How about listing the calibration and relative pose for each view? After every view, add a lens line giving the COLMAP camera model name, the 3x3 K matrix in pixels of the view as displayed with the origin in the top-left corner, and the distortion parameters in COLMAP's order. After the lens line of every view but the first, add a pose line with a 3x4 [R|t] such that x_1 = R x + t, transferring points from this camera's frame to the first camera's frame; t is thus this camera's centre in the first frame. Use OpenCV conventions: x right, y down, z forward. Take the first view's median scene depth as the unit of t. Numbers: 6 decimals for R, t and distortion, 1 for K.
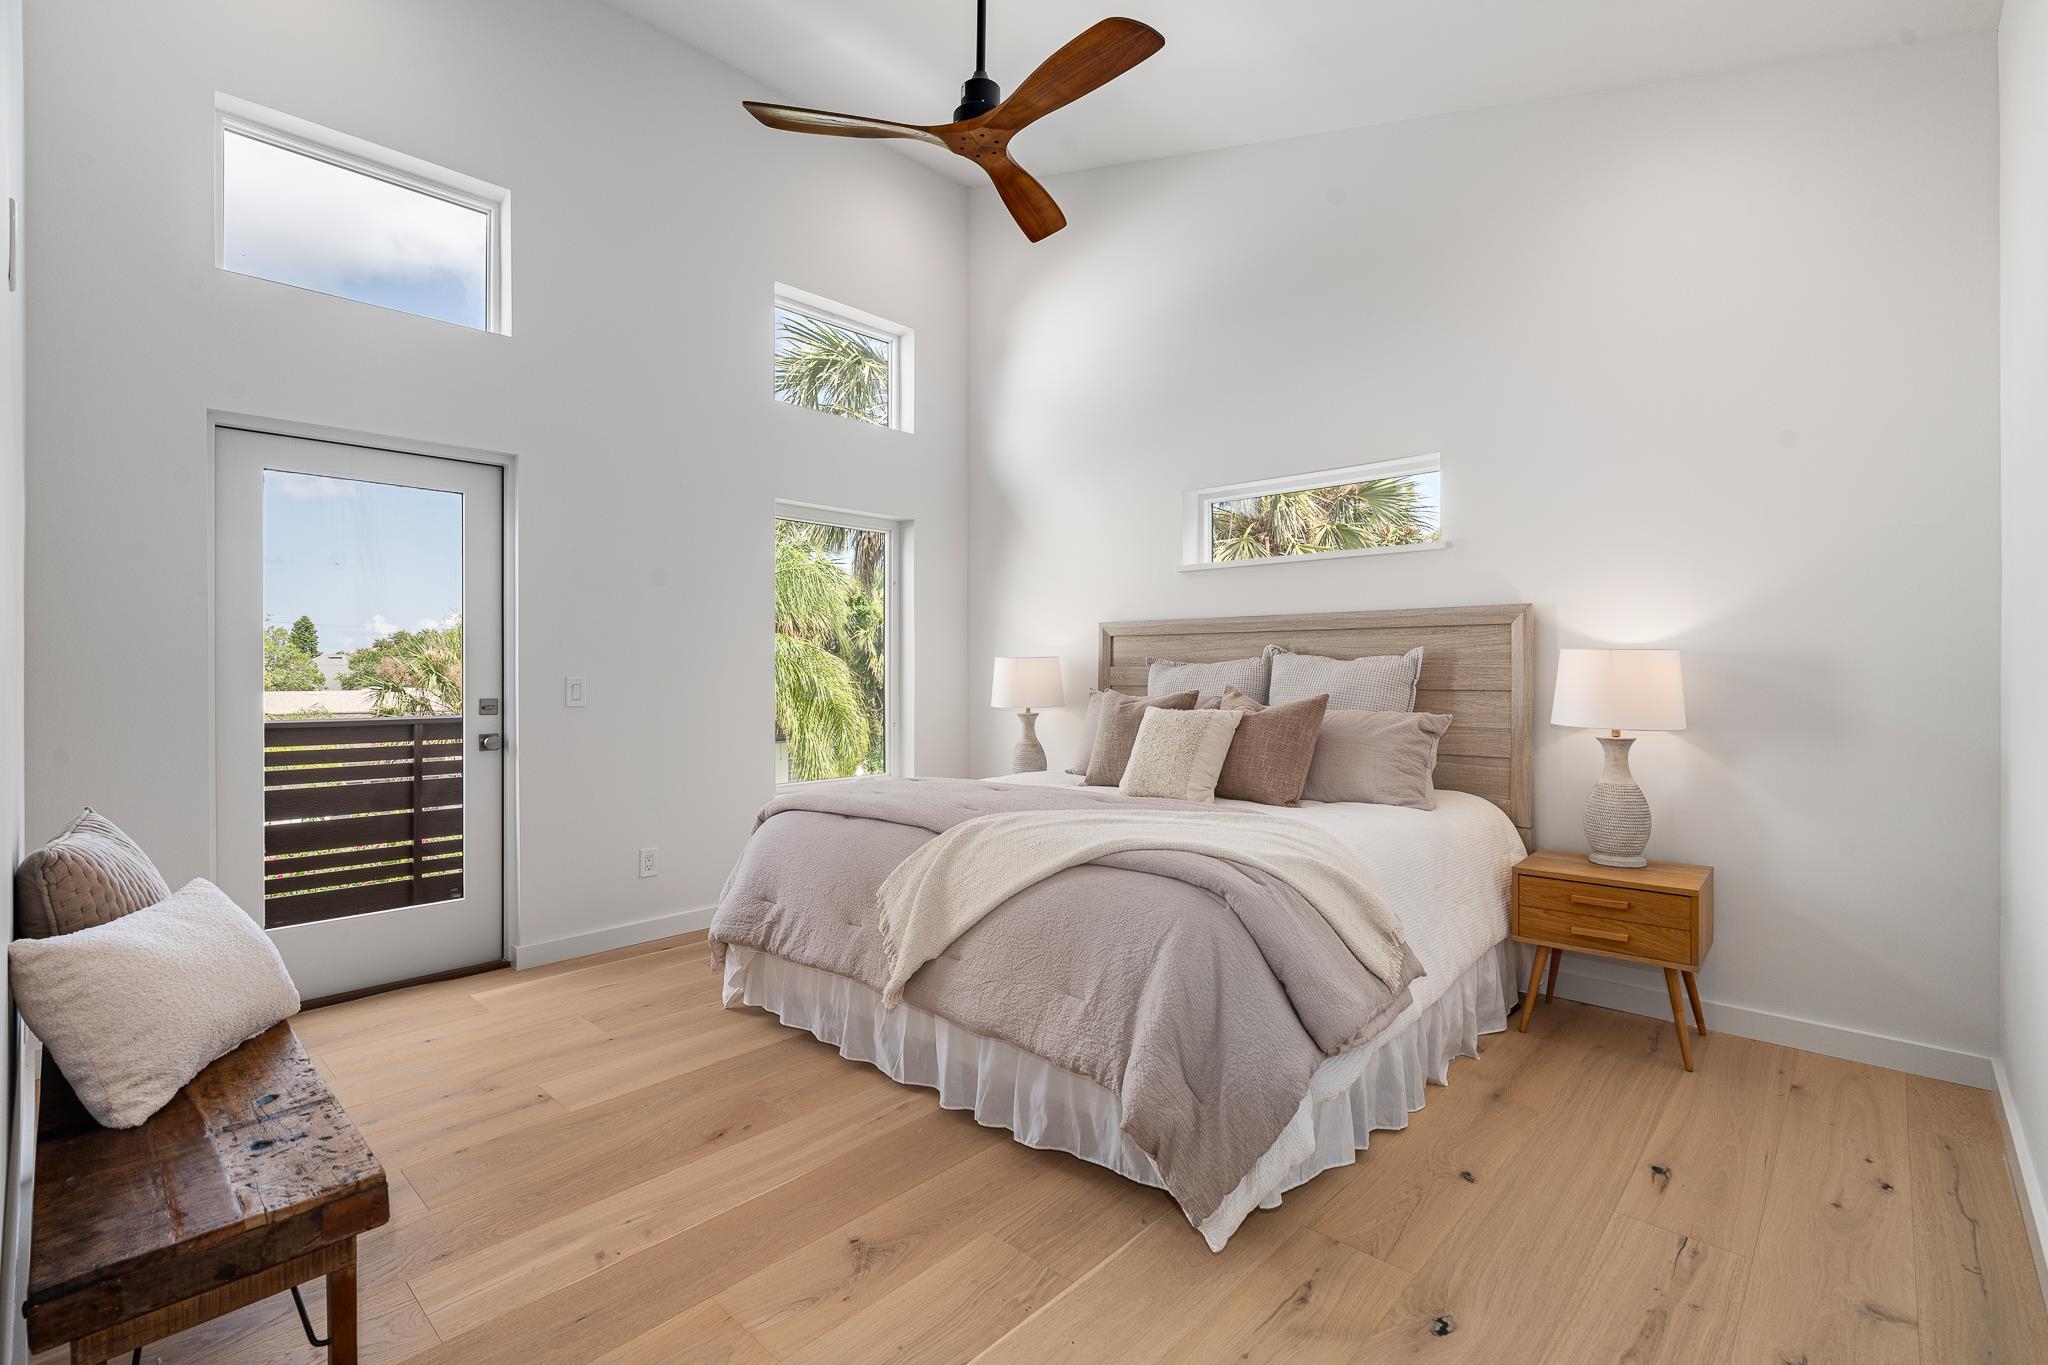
lens RADIAL K [[929.3, 0, 1031.1], [0, 929.3, 678.9], [0, 0, 1]] dist [-0.004886, 0.002412]
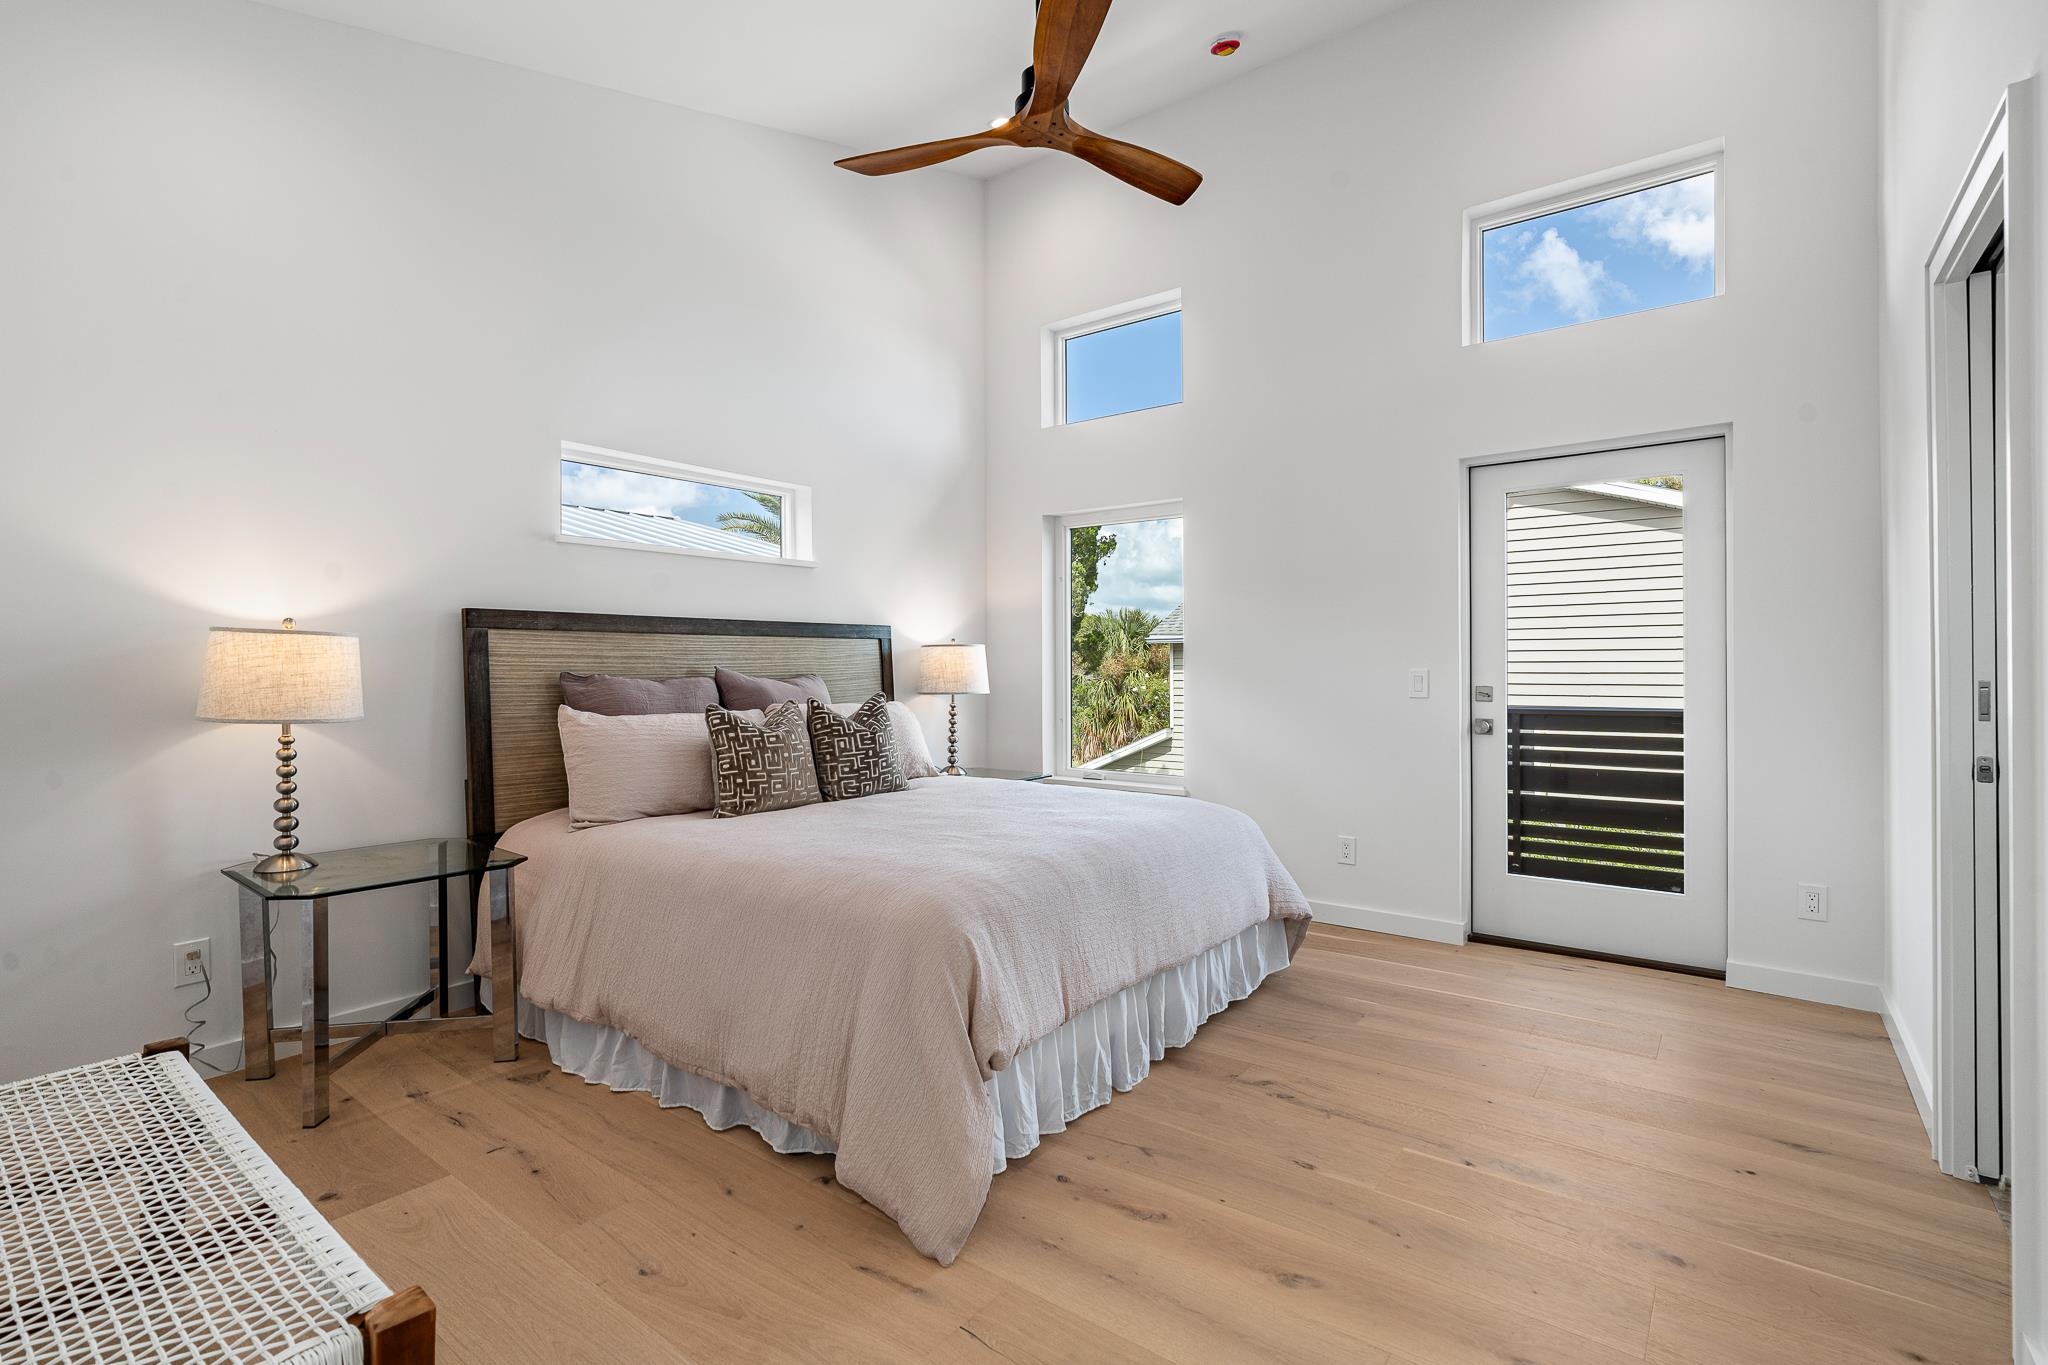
lens RADIAL K [[929.3, 0, 1039.2], [0, 929.3, 677.0], [0, 0, 1]] dist [-0.004886, 0.002412]
pose [[0.105759, 0.000849, -0.994391, 0.303775], [-0.003251, 0.999995, 0.000508, 0.008835], [0.994386, 0.003179, 0.105761, 0.268152]]
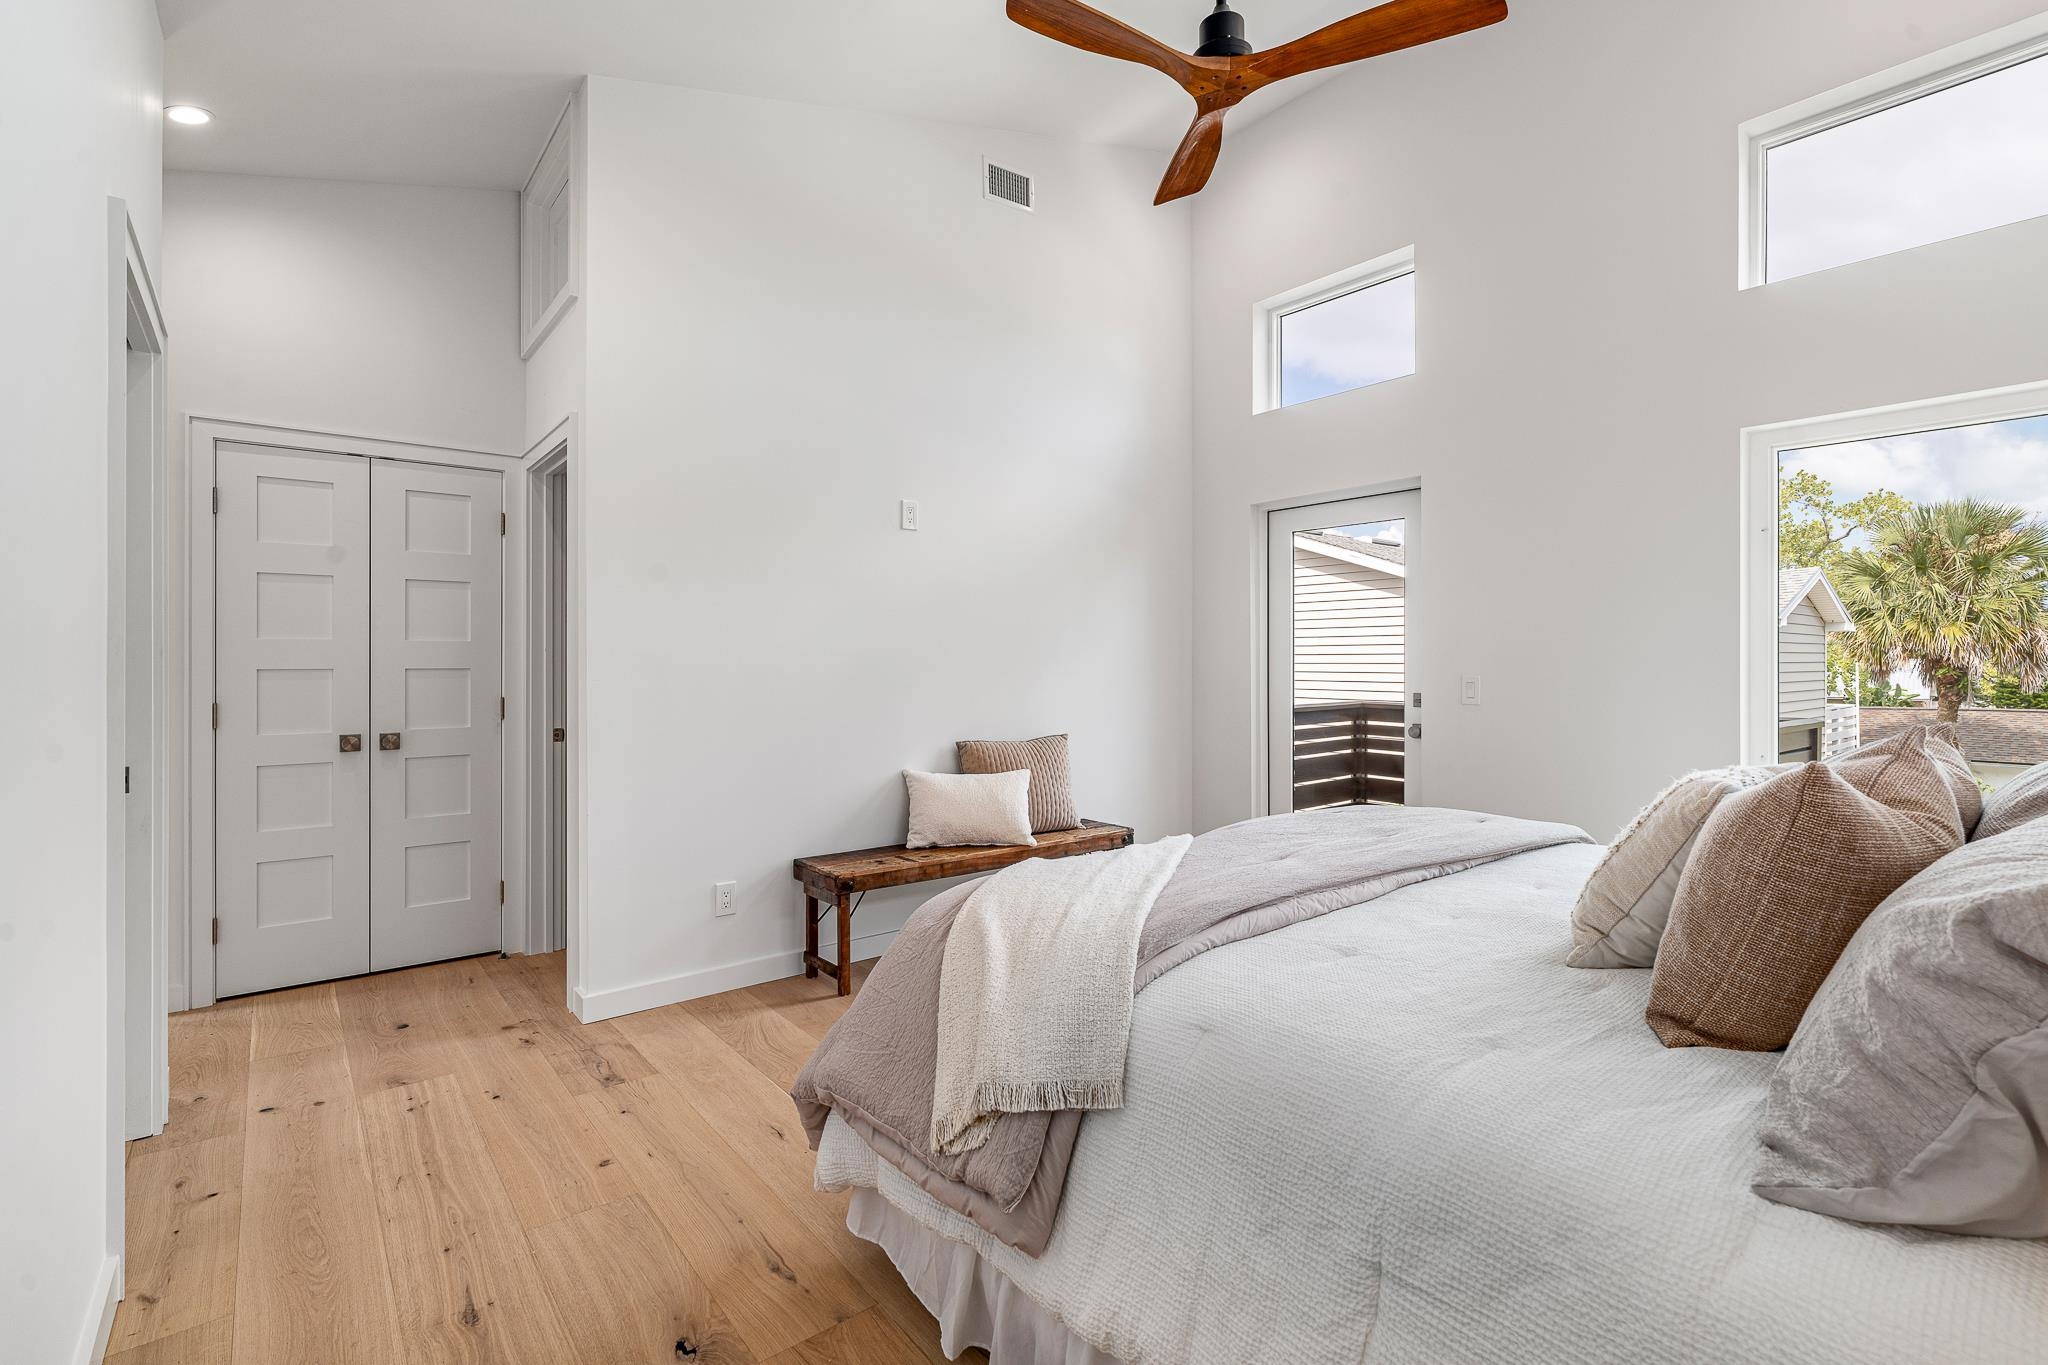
lens RADIAL K [[929.3, 0, 1016.5], [0, 929.3, 662.9], [0, 0, 1]] dist [-0.004886, 0.002412]
pose [[-0.150481, 0.000075, -0.988613, 0.711090], [-0.003796, 0.999993, 0.000653, -0.015814], [0.988606, 0.003851, -0.150480, 0.778931]]
